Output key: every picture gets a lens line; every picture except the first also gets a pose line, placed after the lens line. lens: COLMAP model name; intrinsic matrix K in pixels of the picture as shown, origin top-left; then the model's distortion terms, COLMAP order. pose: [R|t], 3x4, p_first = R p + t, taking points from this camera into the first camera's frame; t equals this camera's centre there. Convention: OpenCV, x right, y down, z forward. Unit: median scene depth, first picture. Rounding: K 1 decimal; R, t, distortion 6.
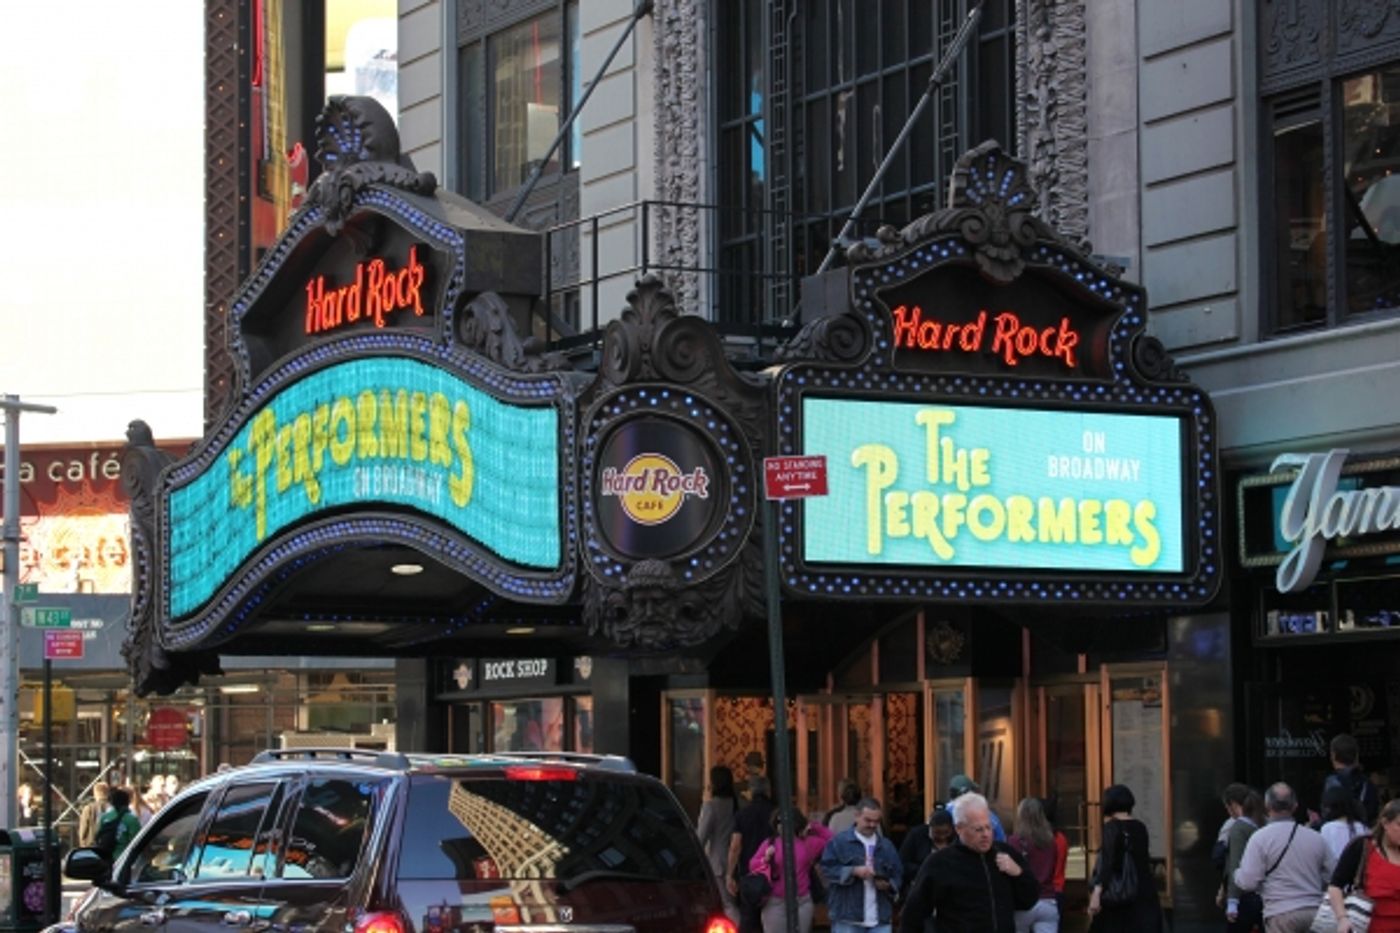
lens RADIAL K [[3628.9, 0, 700.0], [0, 3628.9, 466.5], [0, 0, 1]] dist [0.061763, -0.040810]
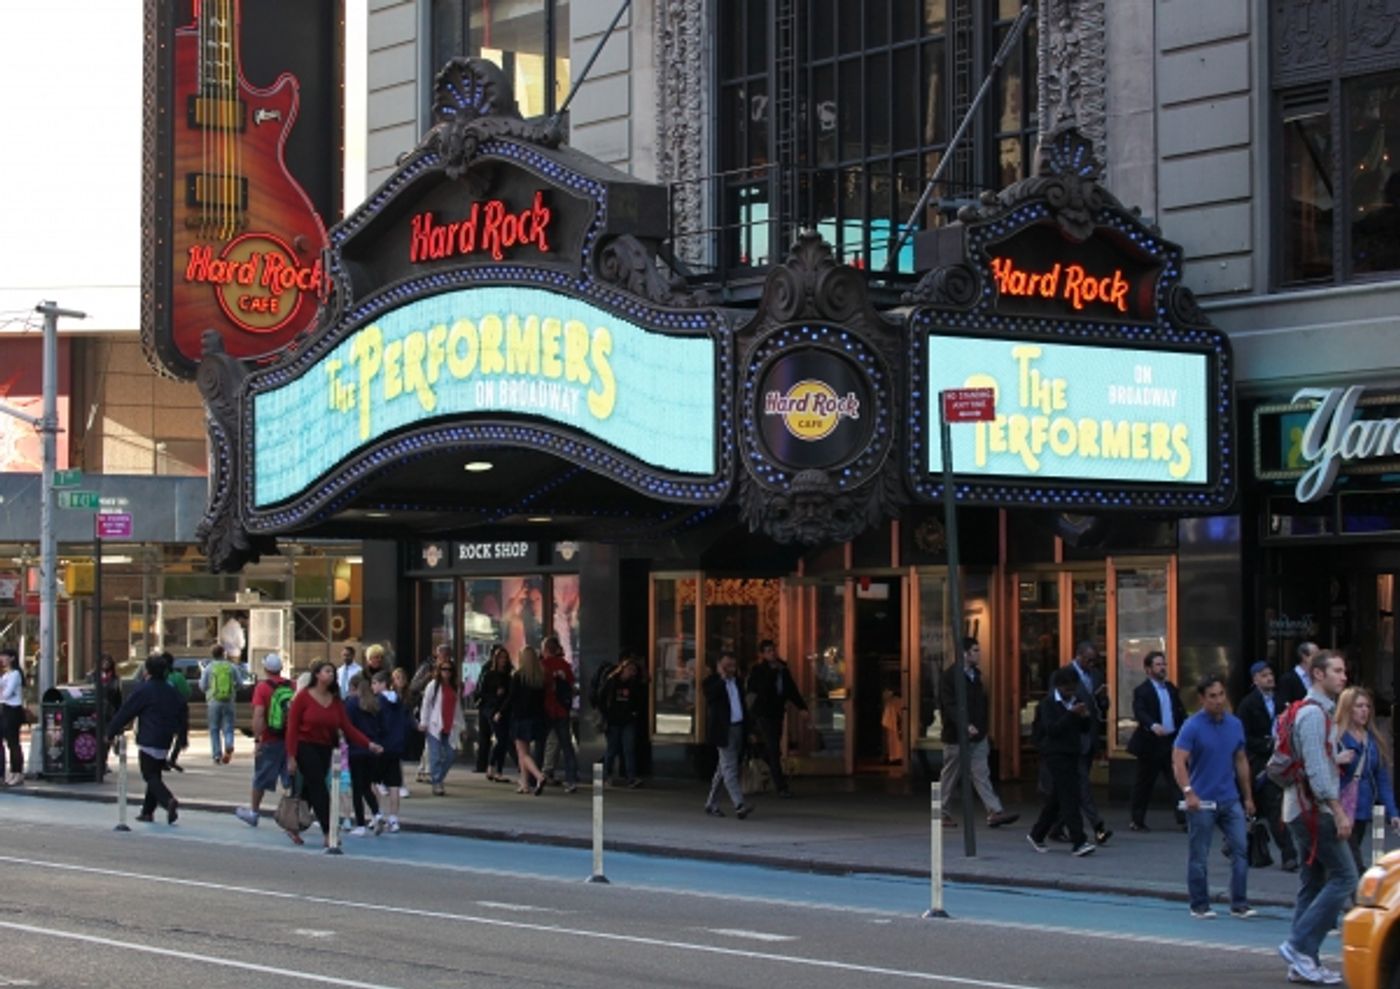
lens RADIAL K [[3429.2, 0, 700.0], [0, 3429.2, 494.5], [0, 0, 1]] dist [-0.097095, 0.027473]
pose [[0.990071, 0.012285, 0.140032, -0.189750], [-0.018488, 0.998900, 0.043087, -0.012798], [-0.139349, -0.045248, 0.989209, -0.099193]]
